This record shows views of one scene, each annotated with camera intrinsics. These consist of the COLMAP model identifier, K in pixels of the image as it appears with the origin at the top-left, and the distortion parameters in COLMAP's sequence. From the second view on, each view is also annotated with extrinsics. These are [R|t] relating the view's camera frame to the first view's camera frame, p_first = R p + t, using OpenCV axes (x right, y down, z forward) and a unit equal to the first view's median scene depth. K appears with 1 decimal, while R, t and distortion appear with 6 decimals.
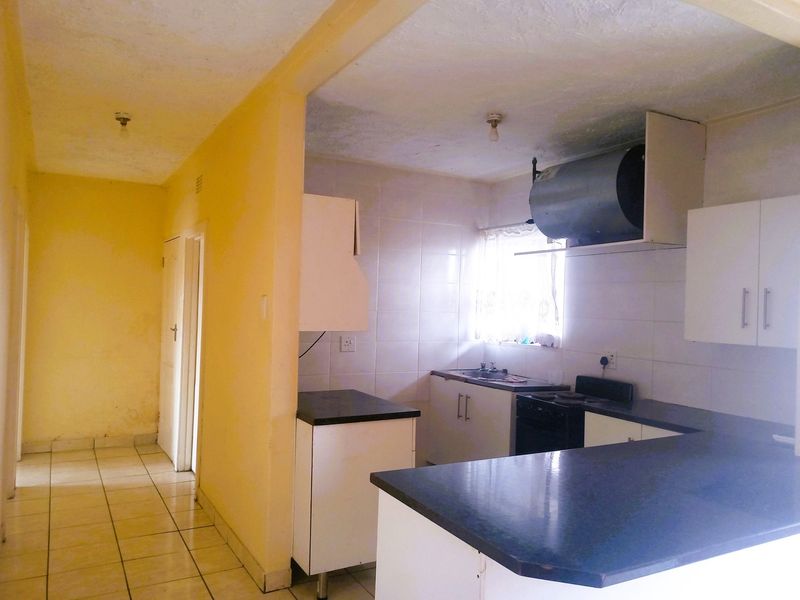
lens RADIAL K [[607.7, 0, 401.0], [0, 607.7, 299.0], [0, 0, 1]] dist [0.029225, -0.010234]
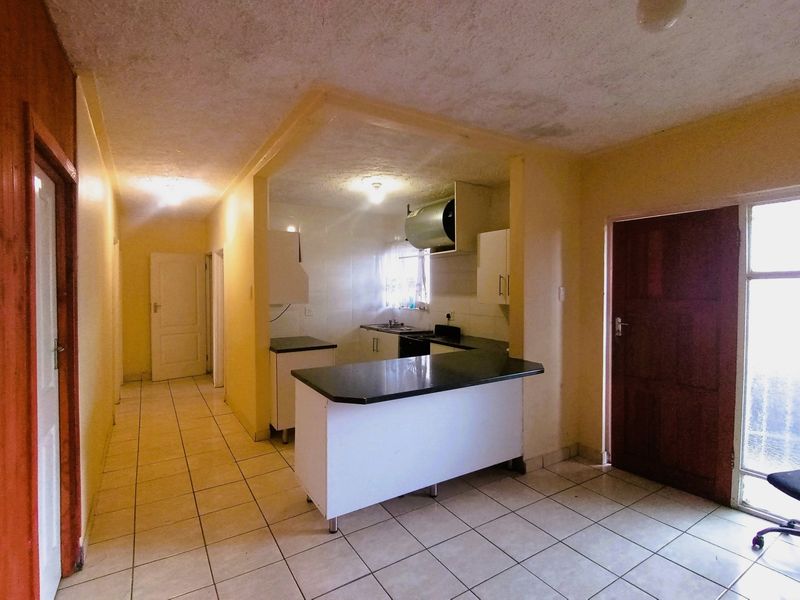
lens RADIAL K [[398.3, 0, 398.5], [0, 398.3, 300.4], [0, 0, 1]] dist [-0.005001, -0.000151]
pose [[0.998110, -0.027737, 0.054839, 0.117319], [0.025248, 0.998642, 0.045563, -0.003161], [-0.056028, -0.044092, 0.997455, -0.170499]]
